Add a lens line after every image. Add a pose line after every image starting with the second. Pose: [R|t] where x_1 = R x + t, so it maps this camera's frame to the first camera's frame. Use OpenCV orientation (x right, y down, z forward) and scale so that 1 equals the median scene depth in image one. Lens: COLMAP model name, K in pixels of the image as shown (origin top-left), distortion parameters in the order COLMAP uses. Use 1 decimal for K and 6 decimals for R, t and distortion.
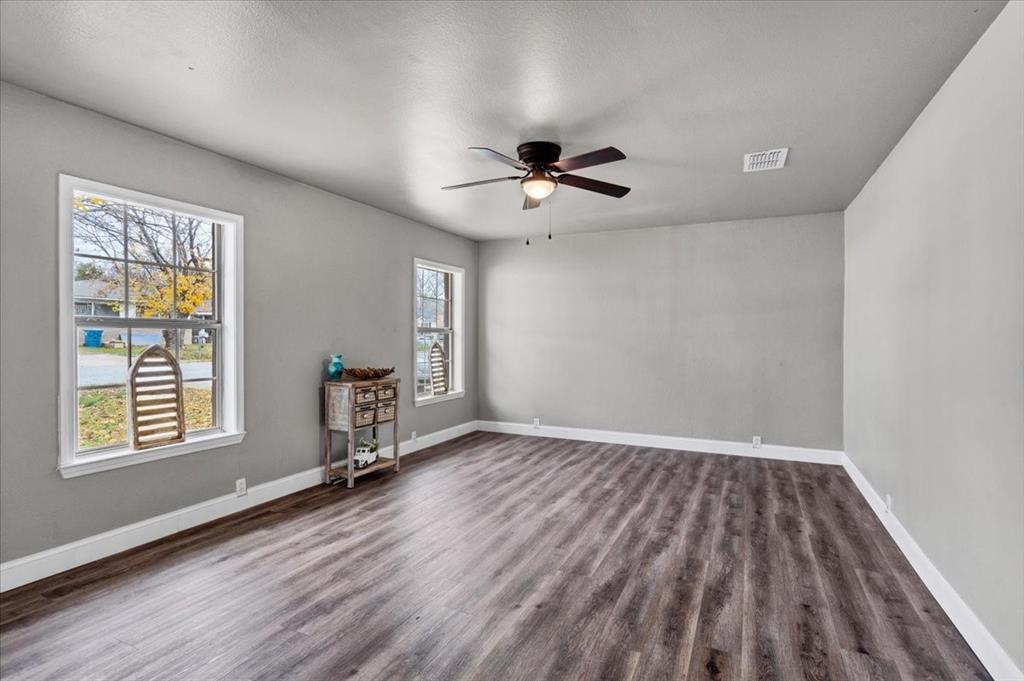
lens RADIAL K [[494.3, 0, 517.1], [0, 494.3, 335.9], [0, 0, 1]] dist [-0.004495, -0.000710]
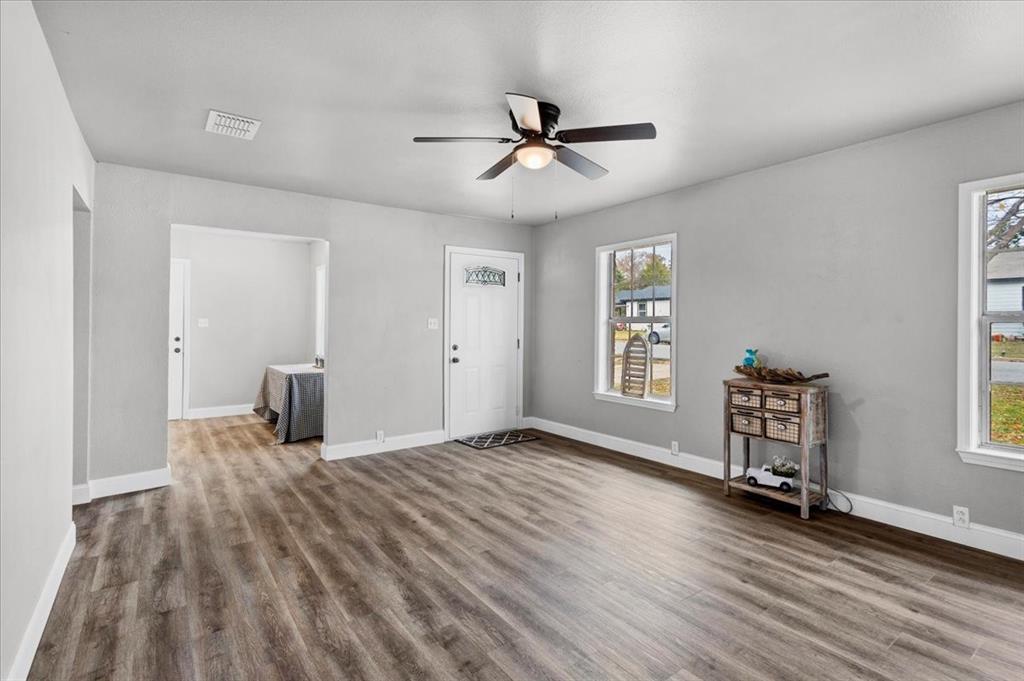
lens RADIAL K [[497.2, 0, 531.0], [0, 497.2, 324.0], [0, 0, 1]] dist [-0.000960, 0.000904]
pose [[-0.464208, -0.008123, -0.885689, 0.858895], [-0.002840, 0.999966, -0.007682, 0.000517], [0.885721, -0.001050, -0.464216, 1.466967]]
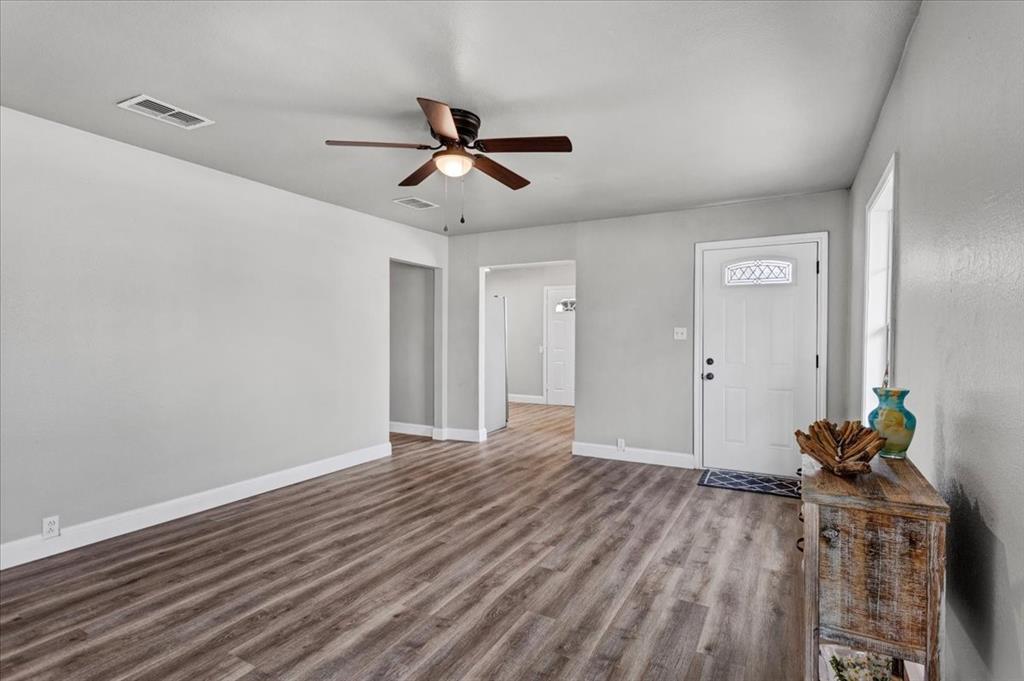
lens RADIAL K [[494.3, 0, 517.1], [0, 494.3, 335.9], [0, 0, 1]] dist [-0.004495, -0.000710]
pose [[-0.997885, -0.007106, 0.064608, -0.129647], [-0.007081, 0.999975, 0.000621, -0.002023], [-0.064610, 0.000163, -0.997911, 1.943180]]
